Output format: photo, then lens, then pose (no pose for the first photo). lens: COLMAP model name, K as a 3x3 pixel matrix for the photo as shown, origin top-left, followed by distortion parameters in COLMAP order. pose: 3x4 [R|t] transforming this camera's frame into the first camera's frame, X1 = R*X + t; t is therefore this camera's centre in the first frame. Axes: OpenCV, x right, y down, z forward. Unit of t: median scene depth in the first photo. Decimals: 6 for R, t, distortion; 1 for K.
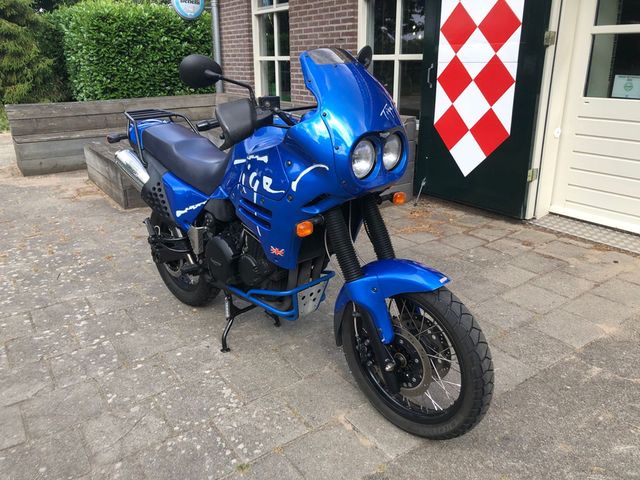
lens RADIAL K [[526.2, 0, 319.4], [0, 526.2, 235.7], [0, 0, 1]] dist [0.009388, -0.010628]
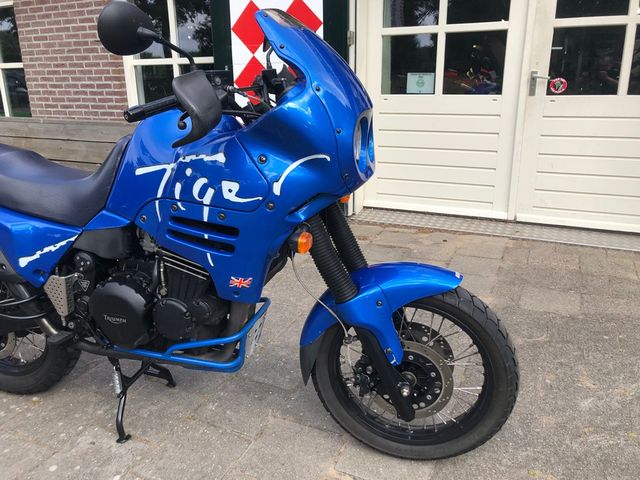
lens RADIAL K [[525.5, 0, 315.7], [0, 525.5, 239.5], [0, 0, 1]] dist [0.003822, 0.001647]
pose [[0.862151, -0.152460, 0.483168, -0.257664], [0.166498, 0.985942, 0.014012, -0.017261], [-0.478512, 0.068366, 0.875415, 0.230281]]
